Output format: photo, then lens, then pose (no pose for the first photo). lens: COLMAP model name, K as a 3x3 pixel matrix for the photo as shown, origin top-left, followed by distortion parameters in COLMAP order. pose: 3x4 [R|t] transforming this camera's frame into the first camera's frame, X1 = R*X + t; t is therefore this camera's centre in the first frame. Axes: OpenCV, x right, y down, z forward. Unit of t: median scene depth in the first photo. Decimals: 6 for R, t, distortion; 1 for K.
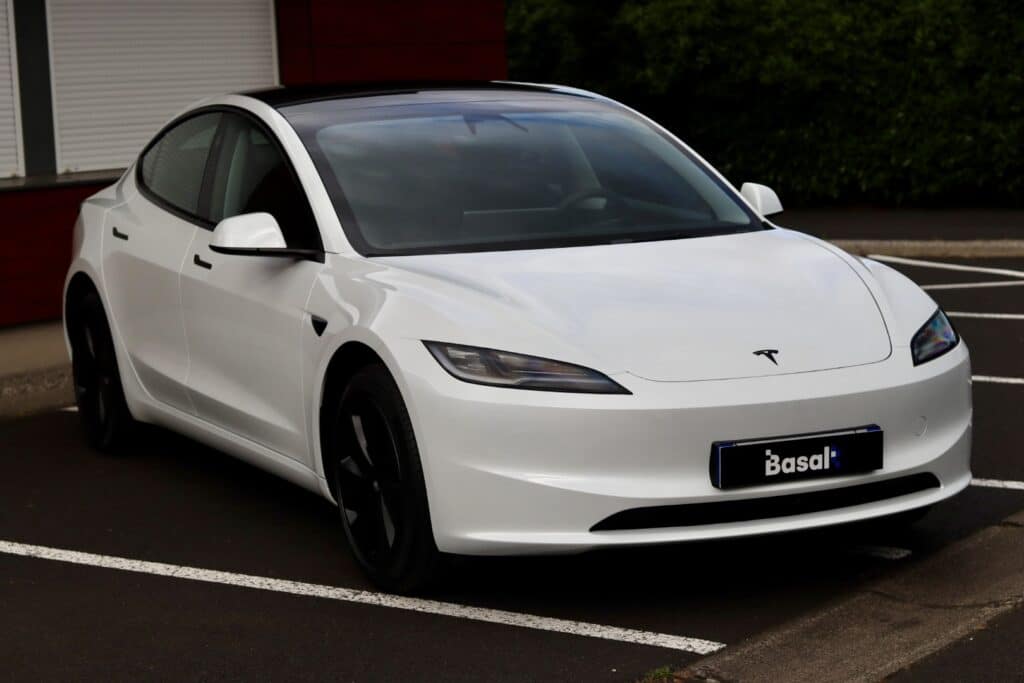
lens RADIAL K [[2405.9, 0, 512.0], [0, 2405.9, 341.5], [0, 0, 1]] dist [-0.060530, -0.734481]
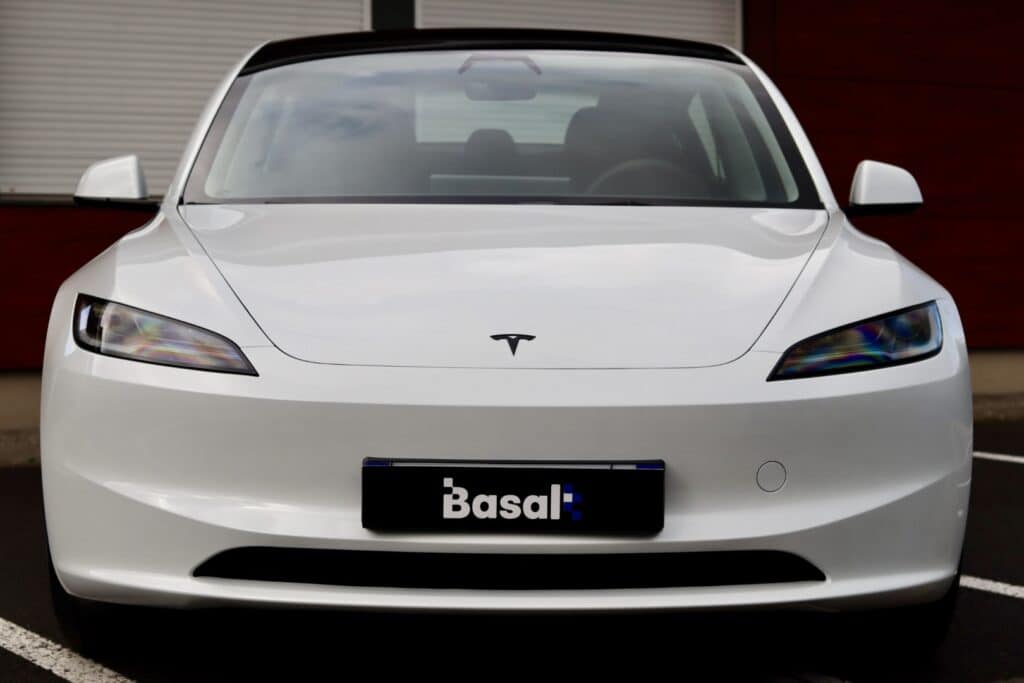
lens RADIAL K [[2405.9, 0, 512.0], [0, 2405.9, 341.5], [0, 0, 1]] dist [-0.060530, -0.734481]
pose [[0.906892, 0.056828, -0.417513, 0.357218], [-0.084367, 0.995288, -0.047786, 0.034814], [0.412830, 0.078561, 0.907414, 0.384221]]
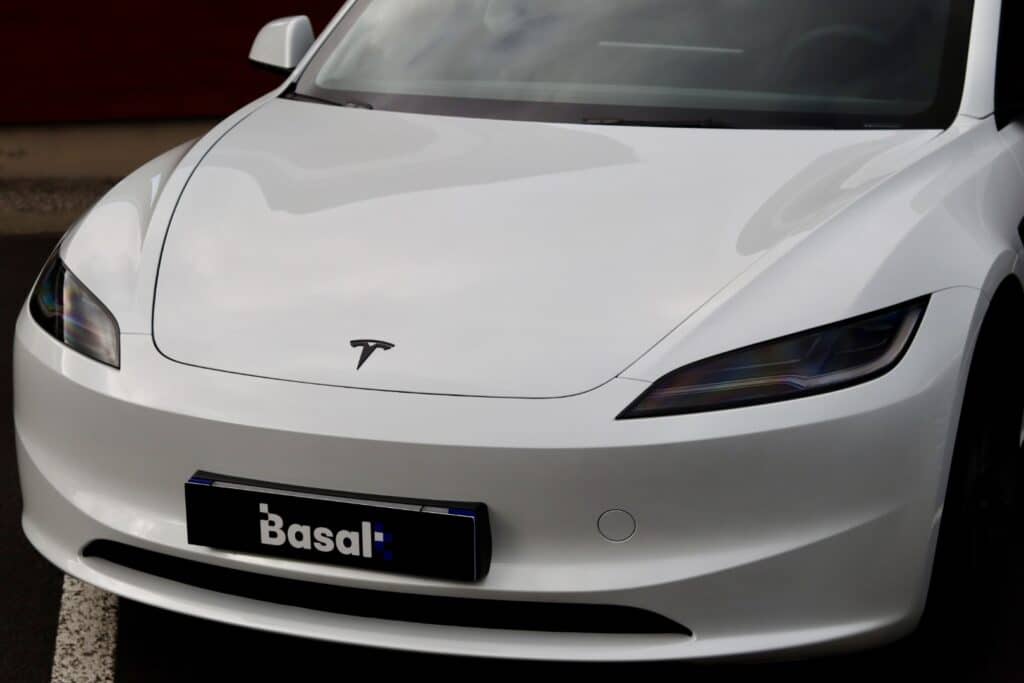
lens RADIAL K [[2405.9, 0, 512.0], [0, 2405.9, 341.5], [0, 0, 1]] dist [-0.060530, -0.734481]
pose [[0.671230, 0.195859, -0.714905, 0.530285], [-0.099358, 0.979530, 0.175070, -0.099718], [0.734560, -0.046481, 0.676950, 0.582042]]
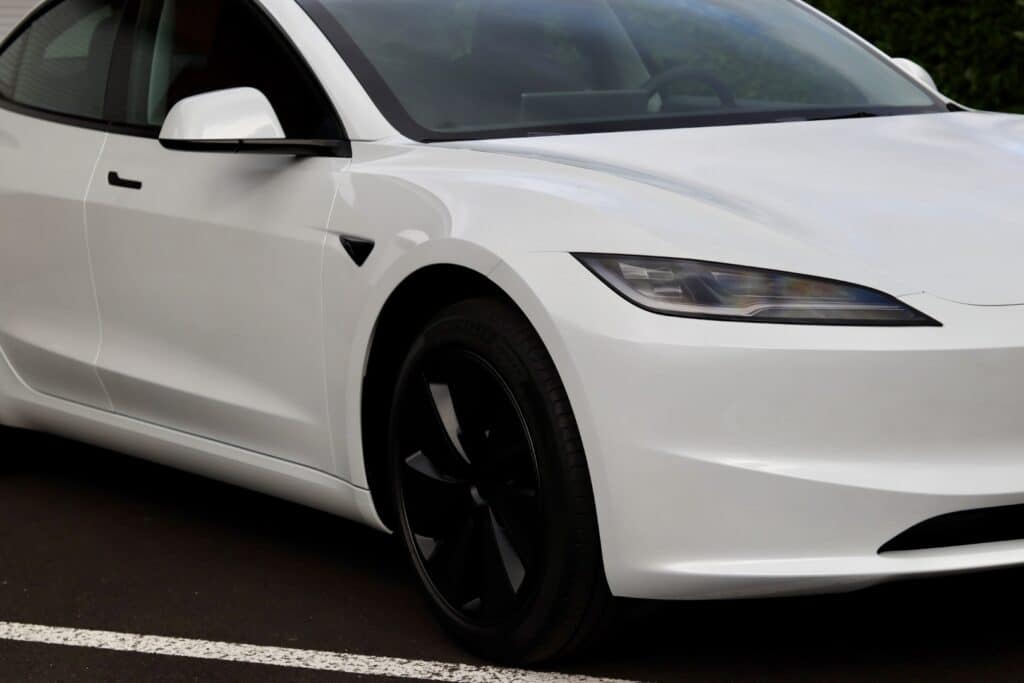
lens RADIAL K [[2405.9, 0, 512.0], [0, 2405.9, 341.5], [0, 0, 1]] dist [-0.060530, -0.734481]
pose [[0.992335, -0.025789, 0.120859, -0.120443], [0.027664, 0.999521, -0.013864, 0.028605], [-0.120443, 0.017101, 0.992573, 0.371472]]
